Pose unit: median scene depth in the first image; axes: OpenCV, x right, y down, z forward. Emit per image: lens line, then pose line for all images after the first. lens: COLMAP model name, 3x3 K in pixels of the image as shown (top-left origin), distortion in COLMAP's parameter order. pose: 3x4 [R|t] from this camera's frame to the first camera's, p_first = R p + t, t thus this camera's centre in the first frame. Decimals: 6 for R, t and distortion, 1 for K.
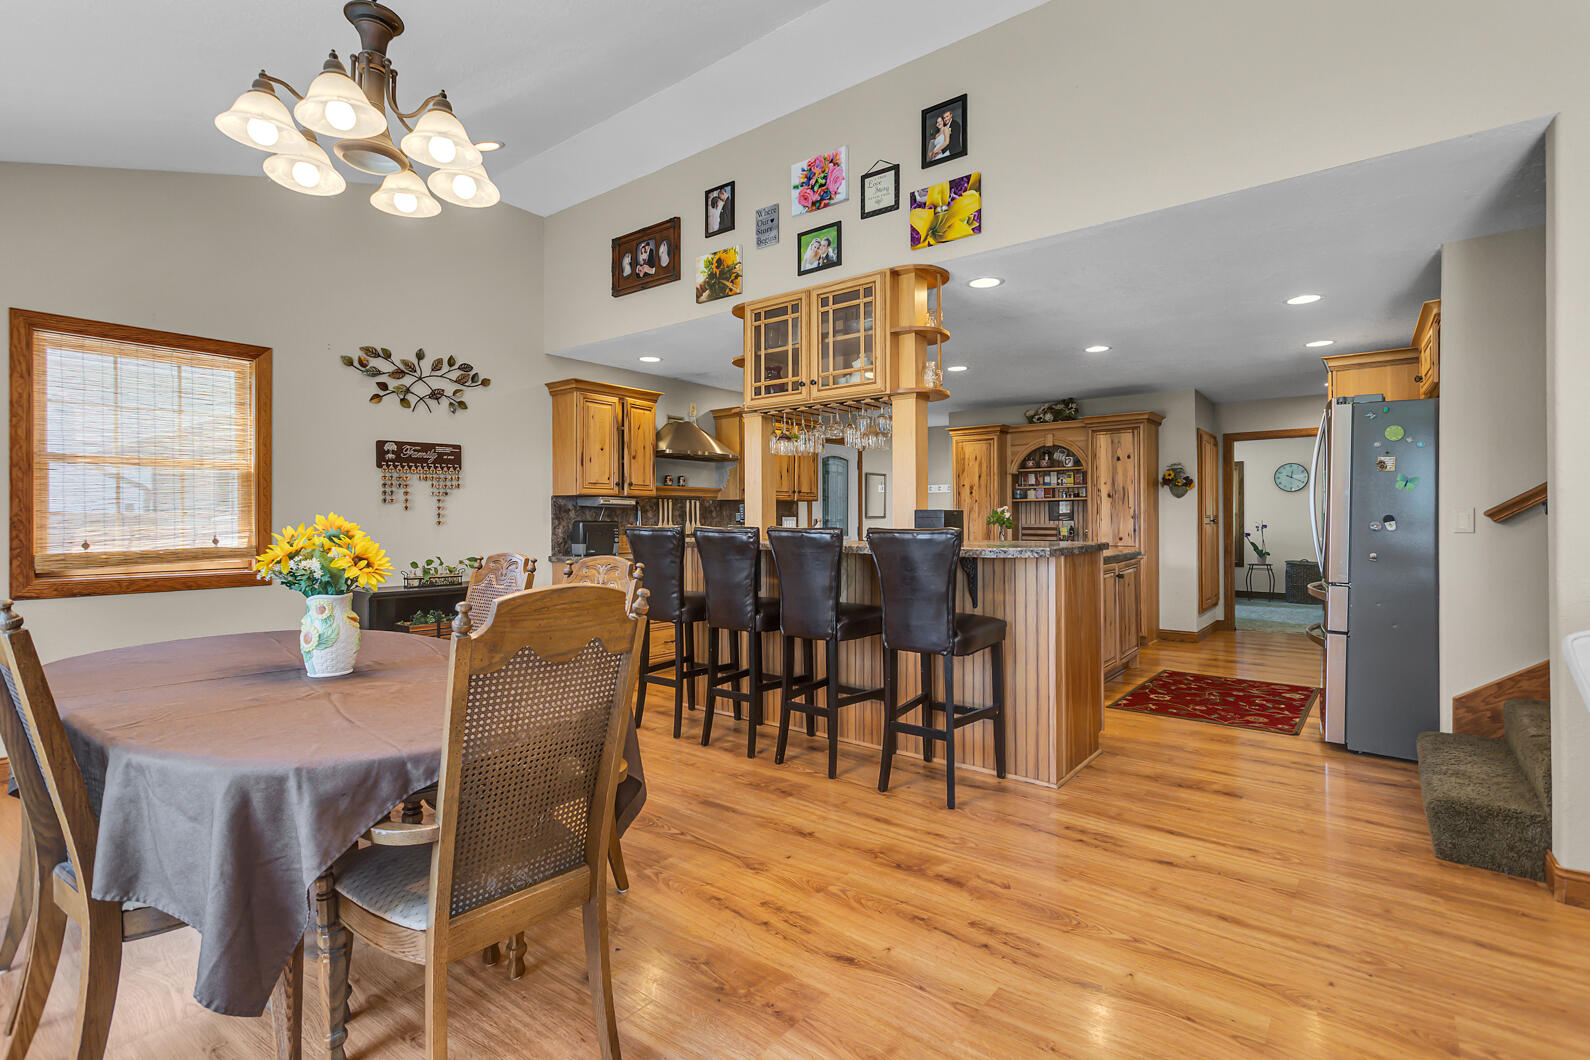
lens RADIAL K [[760.8, 0, 781.1], [0, 760.8, 524.1], [0, 0, 1]] dist [0.005068, 0.001086]
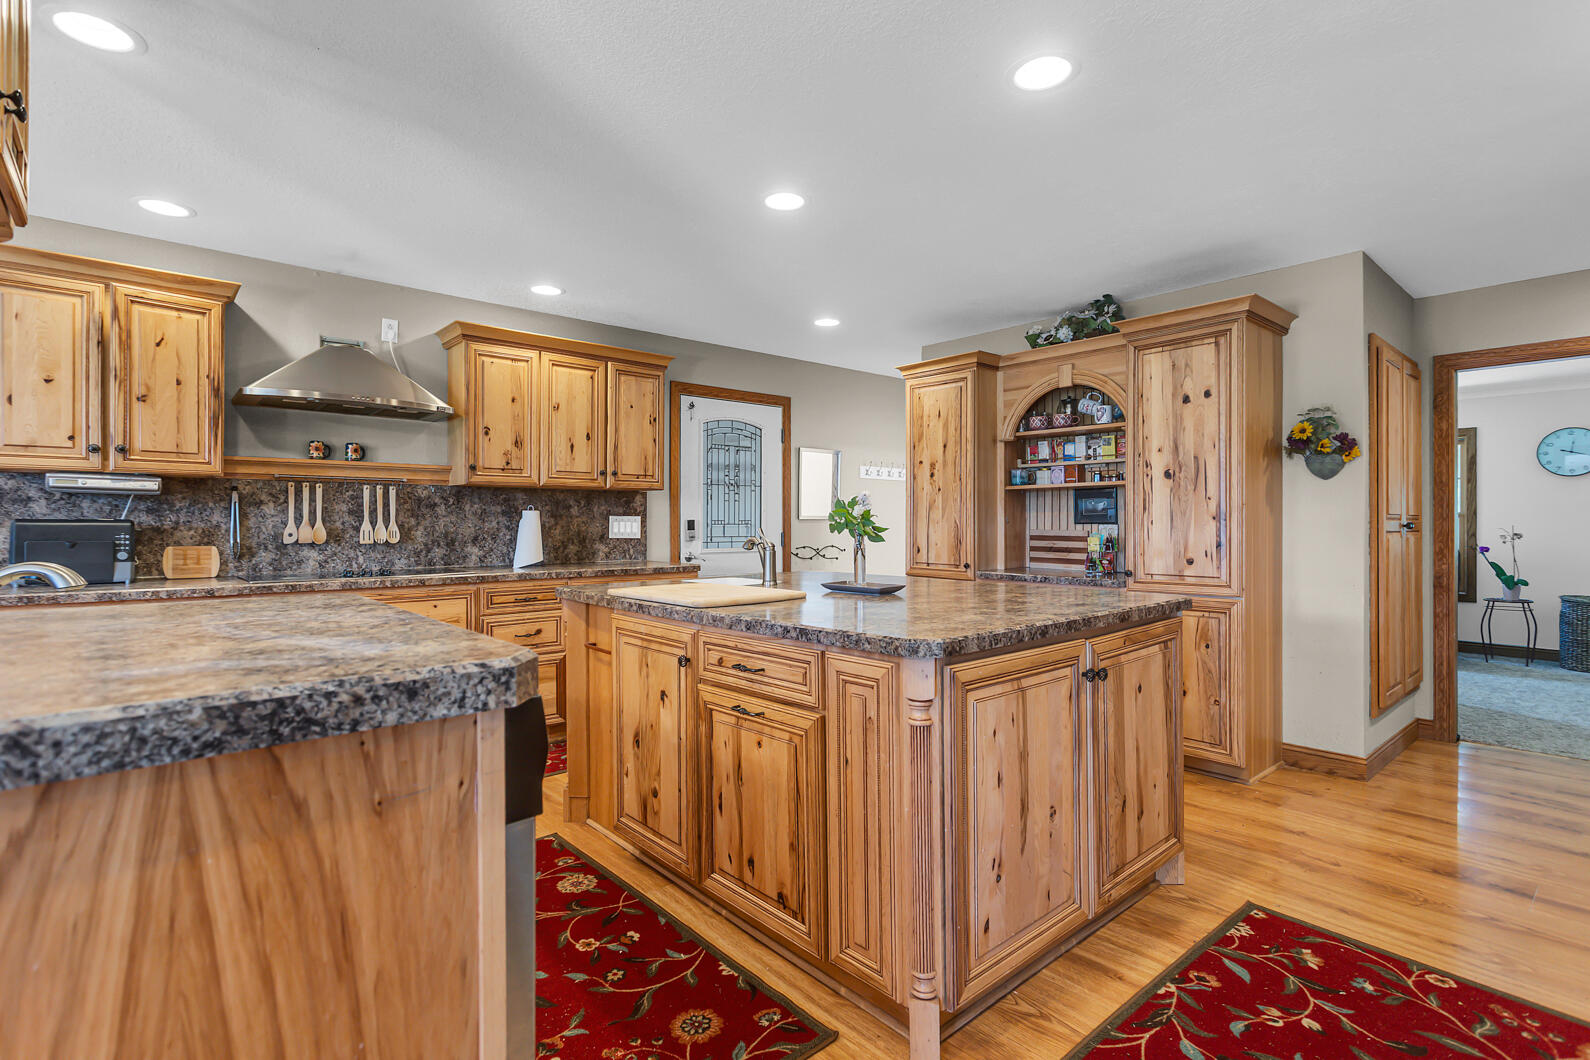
lens RADIAL K [[760.8, 0, 784.0], [0, 760.8, 523.6], [0, 0, 1]] dist [0.005068, 0.001086]
pose [[0.982347, 0.005858, -0.186975, 0.276397], [-0.006183, 0.999980, -0.001155, -0.003051], [0.186964, 0.002291, 0.982364, 0.461024]]
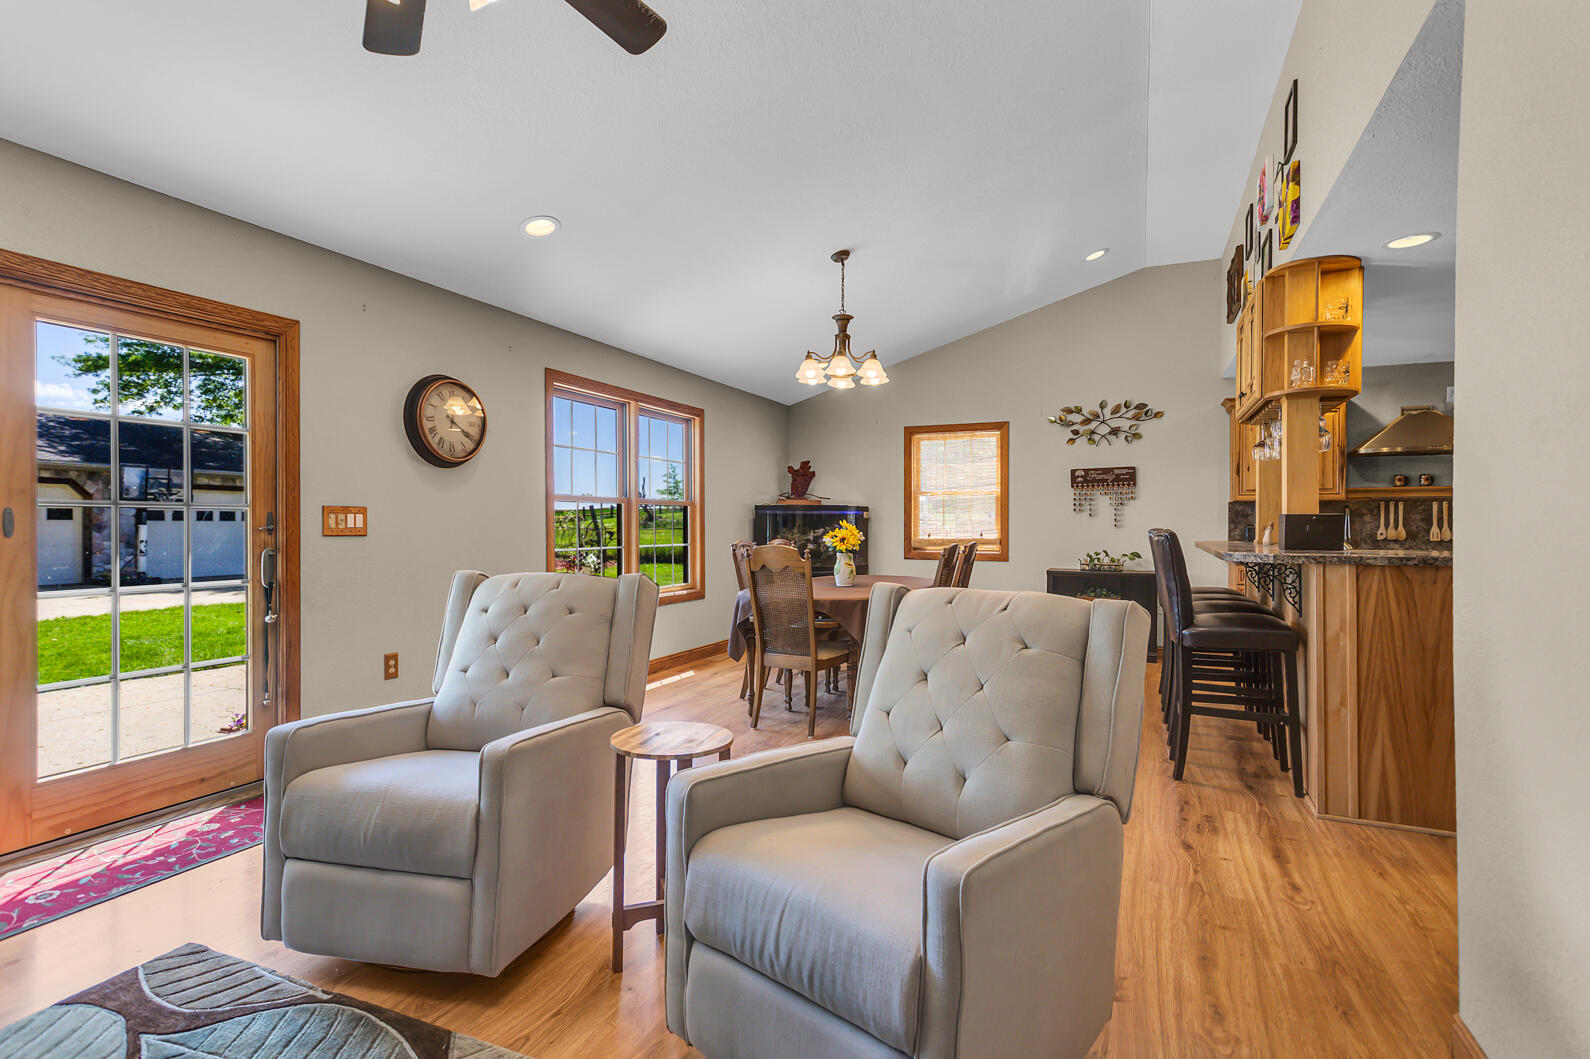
lens RADIAL K [[760.8, 0, 780.3], [0, 760.8, 519.6], [0, 0, 1]] dist [0.005068, 0.001086]
pose [[0.234852, -0.000144, -0.972031, 0.511499], [-0.006820, 0.999975, -0.001796, -0.003859], [0.972007, 0.007051, 0.234845, 0.067613]]
